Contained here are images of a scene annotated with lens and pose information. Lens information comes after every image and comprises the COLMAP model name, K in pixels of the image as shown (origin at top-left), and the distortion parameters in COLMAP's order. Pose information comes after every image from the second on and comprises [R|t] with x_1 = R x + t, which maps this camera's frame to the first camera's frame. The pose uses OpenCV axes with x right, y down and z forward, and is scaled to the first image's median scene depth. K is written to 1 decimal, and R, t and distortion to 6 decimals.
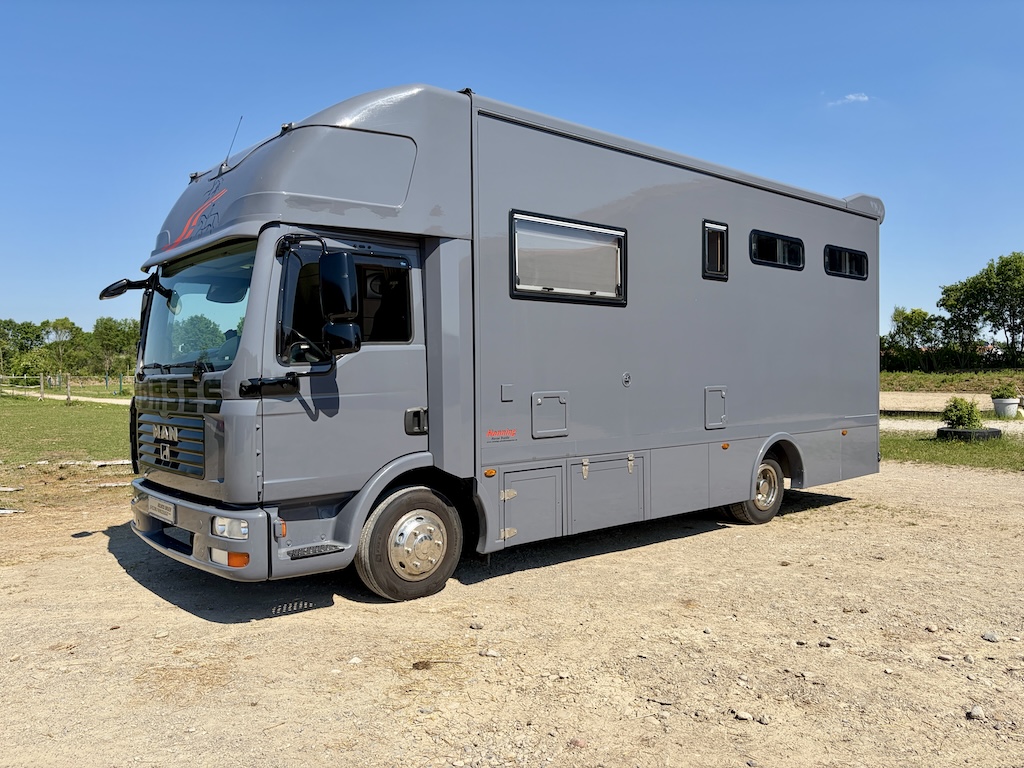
lens RADIAL K [[747.3, 0, 506.3], [0, 747.3, 383.1], [0, 0, 1]] dist [0.032704, 0.002207]
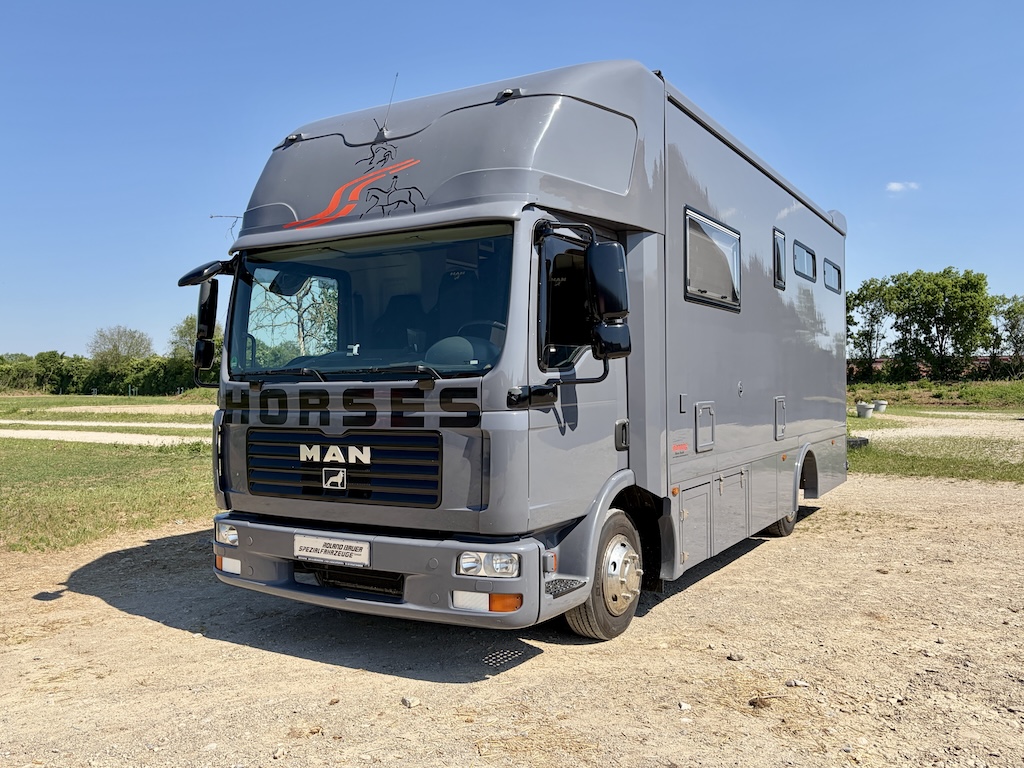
lens RADIAL K [[832.3, 0, 513.6], [0, 832.3, 378.5], [0, 0, 1]] dist [0.031851, -0.012190]
pose [[0.954349, 0.003698, 0.298671, -0.560385], [0.002910, 0.999761, -0.021679, 0.005013], [-0.298680, 0.021558, 0.954110, 0.093131]]
